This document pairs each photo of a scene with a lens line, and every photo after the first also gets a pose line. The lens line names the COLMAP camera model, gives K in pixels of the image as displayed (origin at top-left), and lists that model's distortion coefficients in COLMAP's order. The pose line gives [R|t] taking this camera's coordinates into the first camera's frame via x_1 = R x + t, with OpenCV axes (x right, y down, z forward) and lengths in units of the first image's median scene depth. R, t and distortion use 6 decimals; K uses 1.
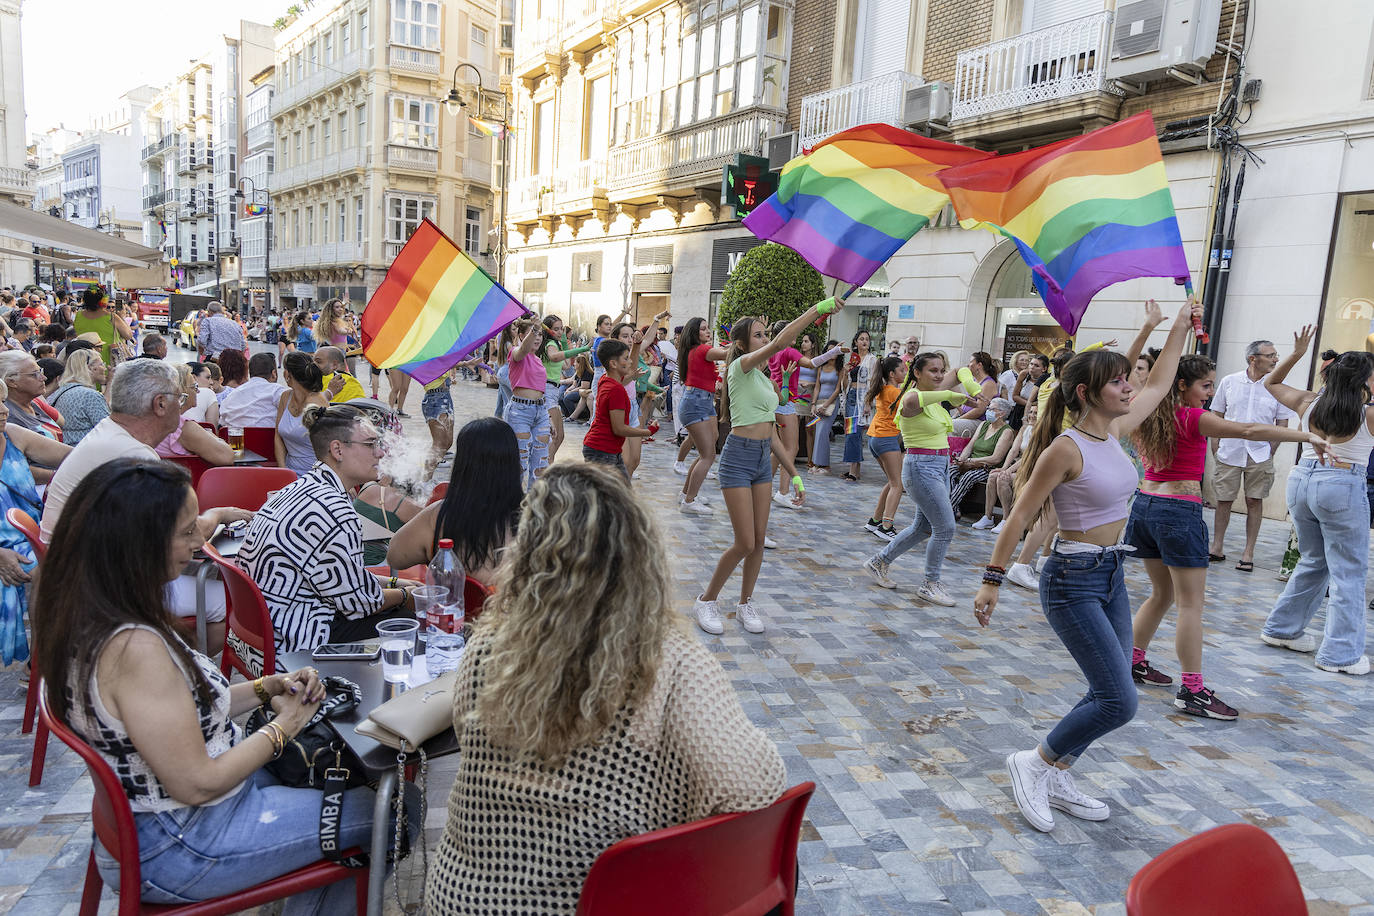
lens RADIAL K [[918.9, 0, 694.3], [0, 918.9, 458.5], [0, 0, 1]] dist [-0.001492, 0.005372]
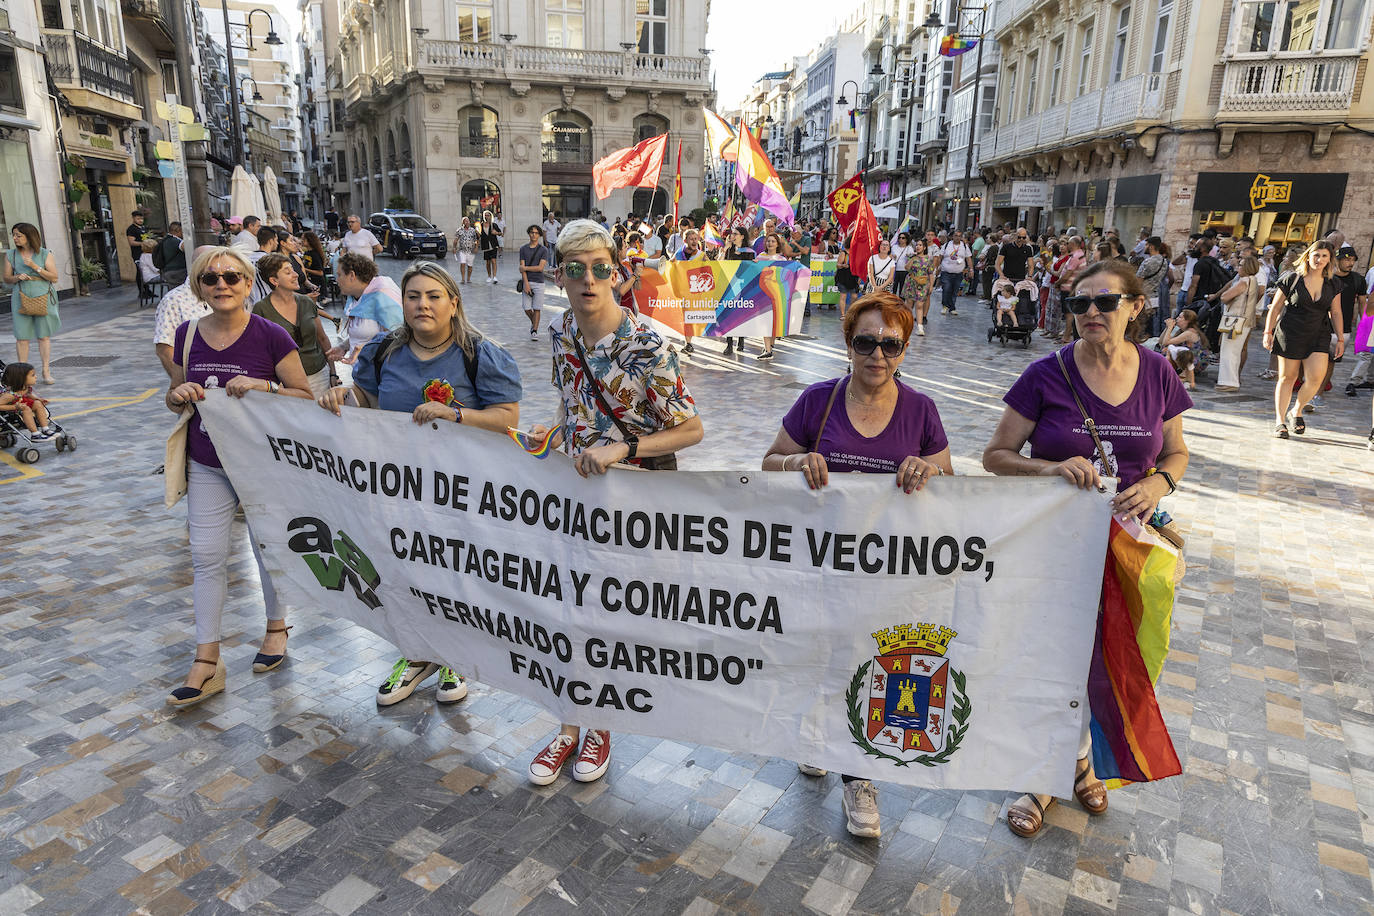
lens RADIAL K [[918.9, 0, 695.5], [0, 918.9, 462.9], [0, 0, 1]] dist [-0.001492, 0.005372]
pose [[0.733818, 0.133246, -0.666151, -0.179271], [-0.069018, 0.990125, 0.122020, -0.074392], [0.675831, -0.043564, 0.735768, 0.441665]]
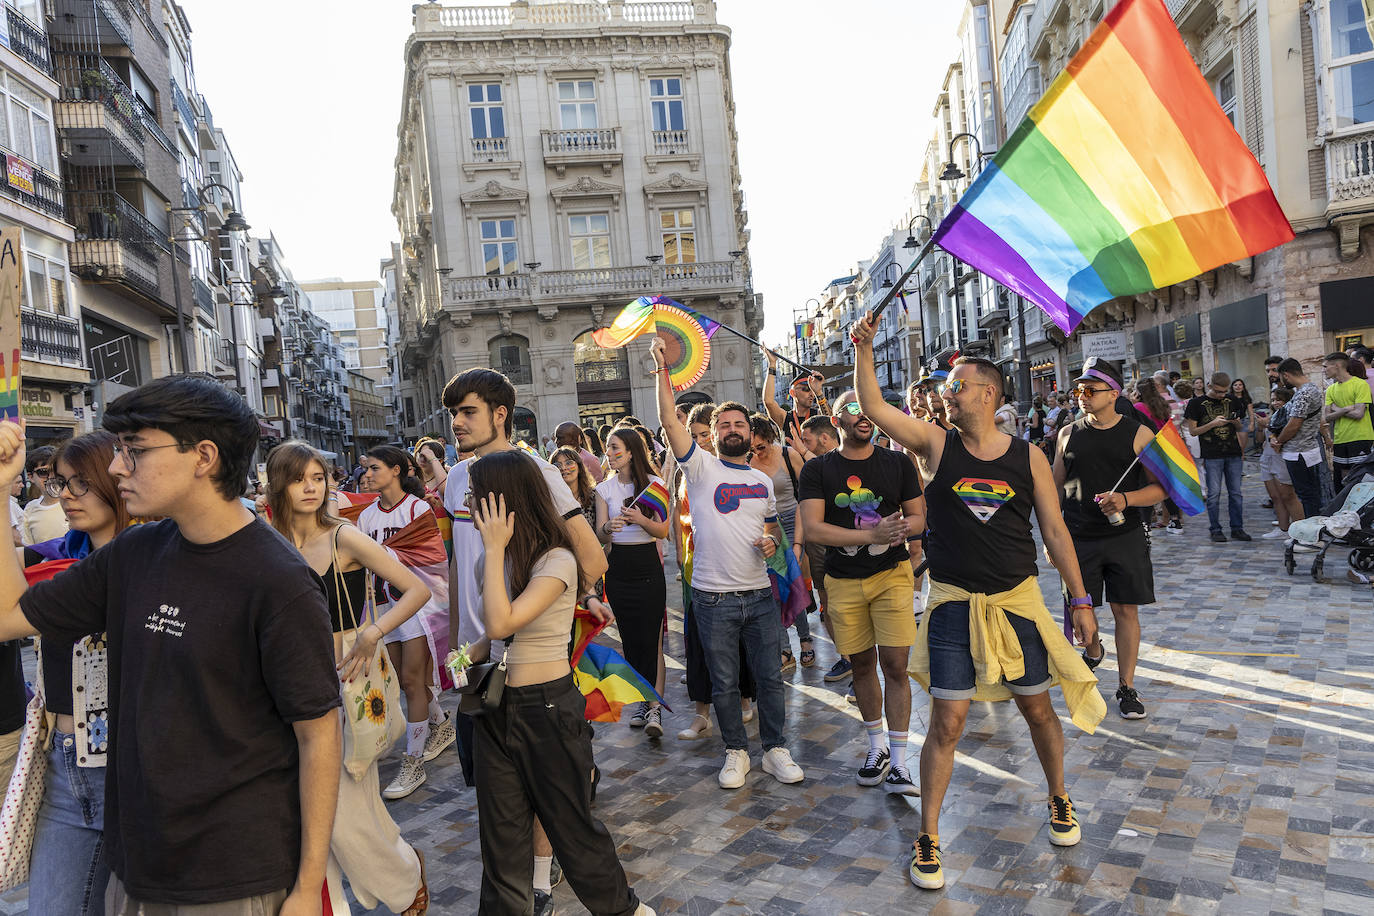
lens RADIAL K [[918.9, 0, 693.1], [0, 918.9, 455.0], [0, 0, 1]] dist [-0.001492, 0.005372]
pose [[0.647024, -0.098931, -0.756024, -0.211692], [0.025589, 0.993806, -0.108146, -0.082241], [0.762040, 0.050627, 0.645548, 0.538897]]
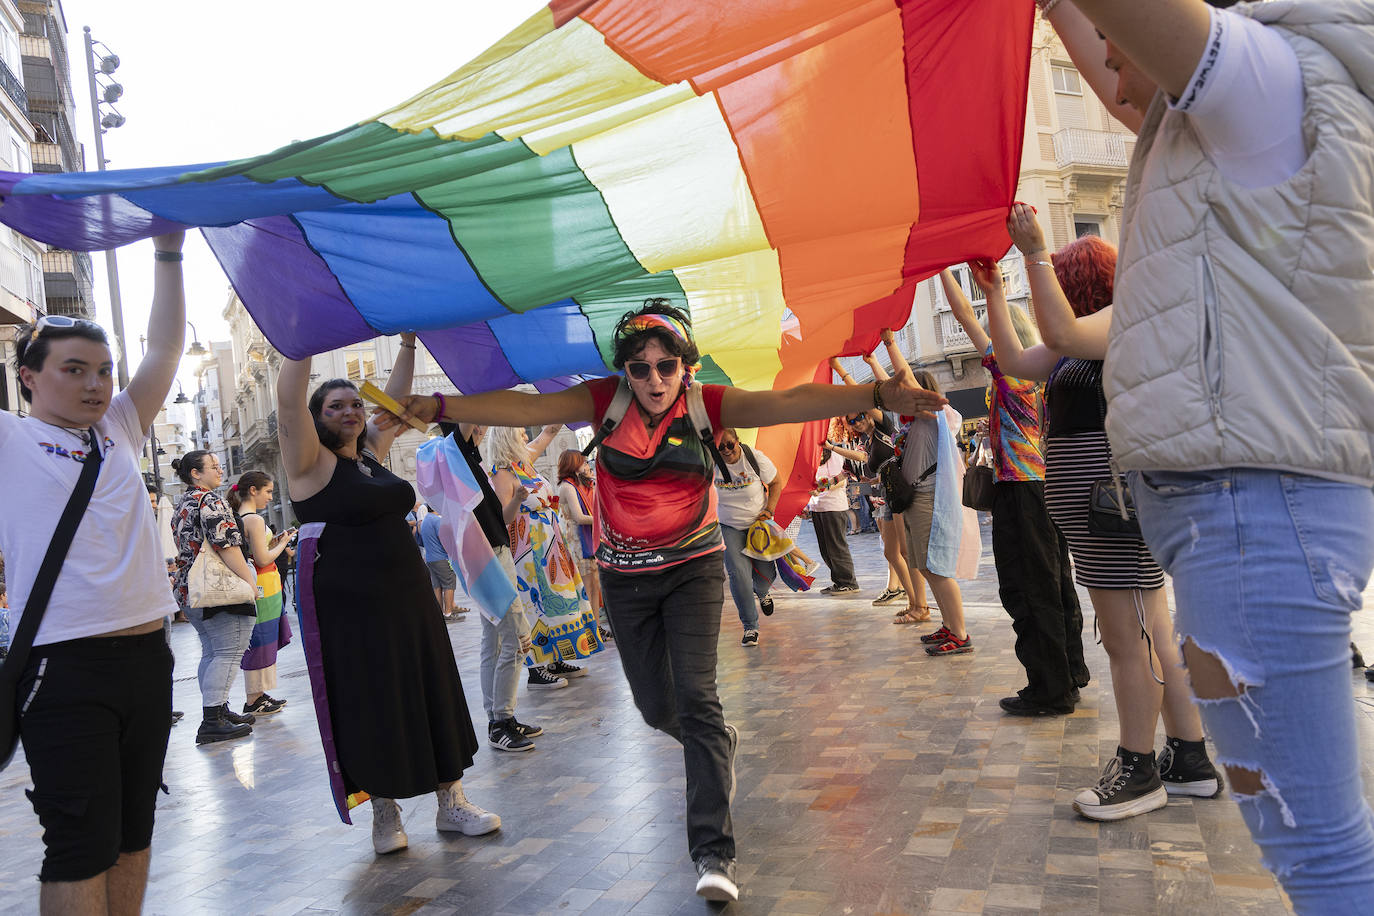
lens RADIAL K [[918.9, 0, 692.0], [0, 918.9, 457.1], [0, 0, 1]] dist [-0.001492, 0.005372]
pose [[0.787416, -0.187269, -0.587287, -0.119386], [0.093514, 0.977999, -0.186475, -0.048341], [0.609287, 0.091914, 0.787605, 0.402365]]
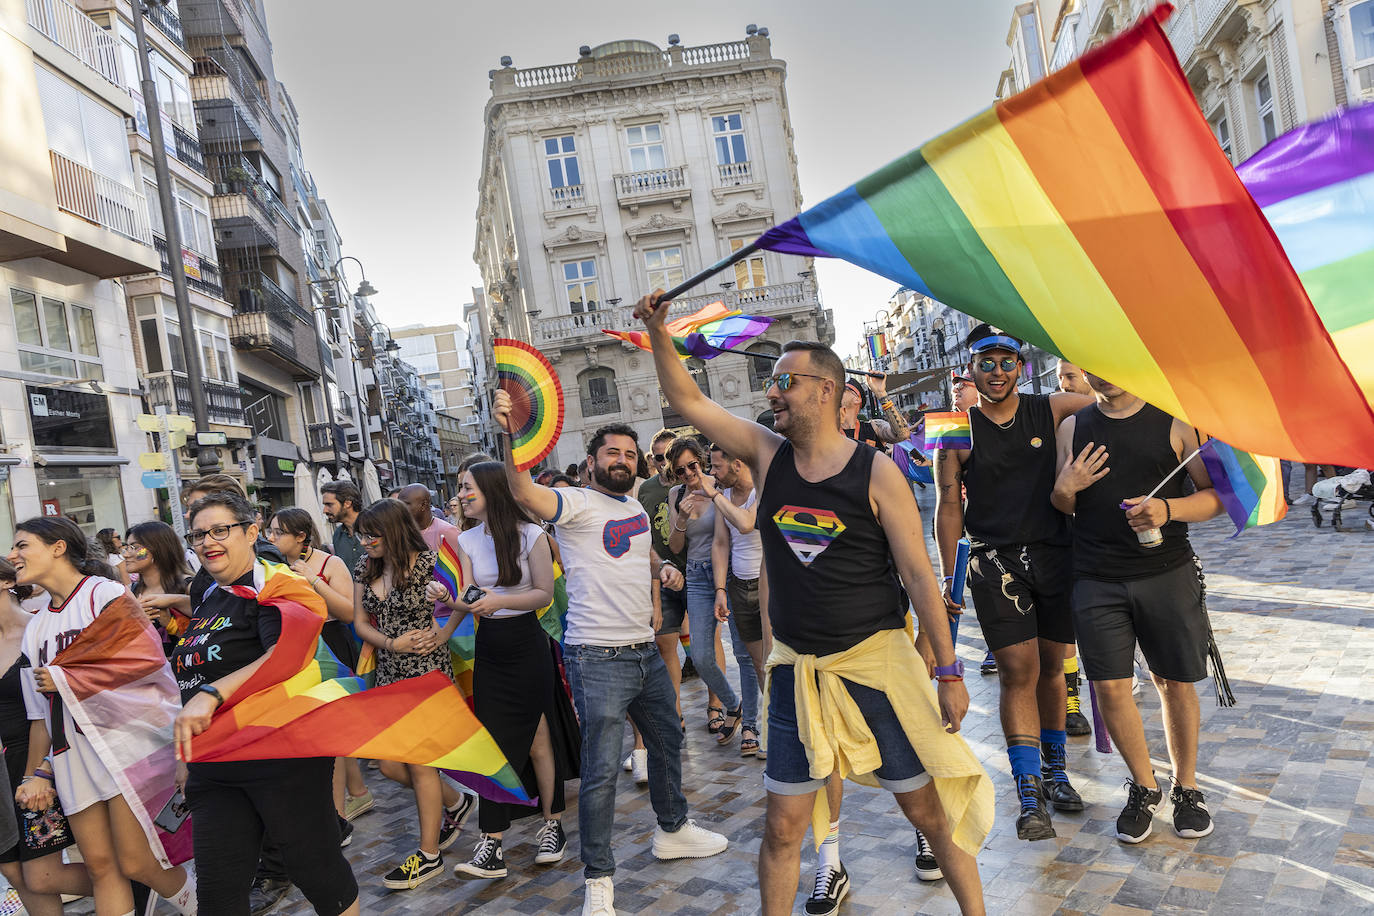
lens RADIAL K [[918.9, 0, 688.1], [0, 918.9, 456.8], [0, 0, 1]] dist [-0.001492, 0.005372]
pose [[0.570381, -0.153976, -0.806819, -0.186557], [0.080396, 0.988021, -0.131720, -0.076021], [0.817436, 0.010266, 0.575928, 0.508046]]
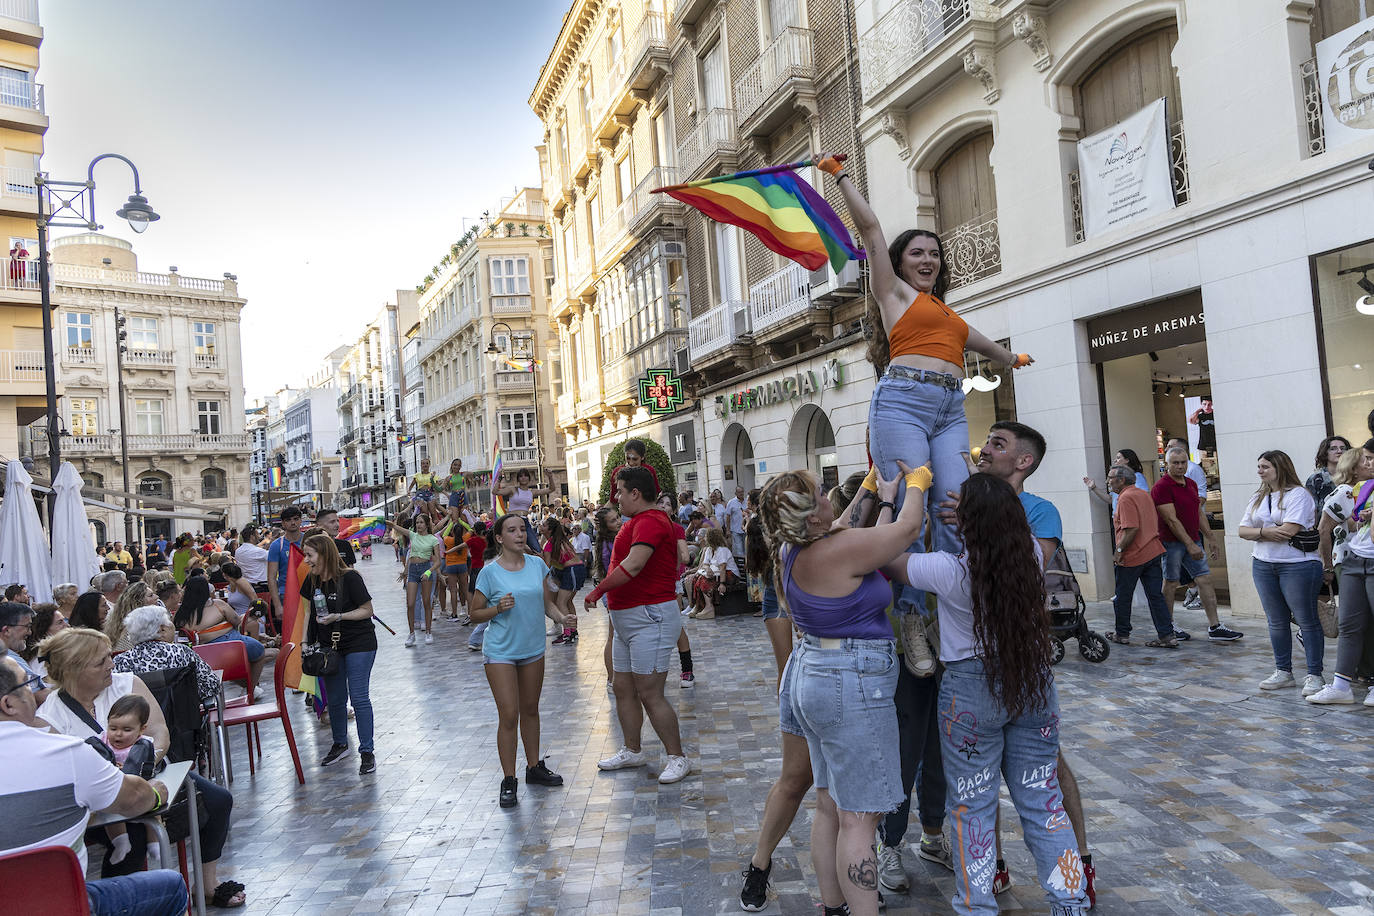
lens RADIAL K [[918.9, 0, 692.8], [0, 918.9, 452.8], [0, 0, 1]] dist [-0.001492, 0.005372]
pose [[0.971556, -0.145011, -0.187217, 0.117614], [0.109645, 0.976197, -0.187127, 0.018487], [0.209896, 0.161277, 0.964330, -0.097315]]
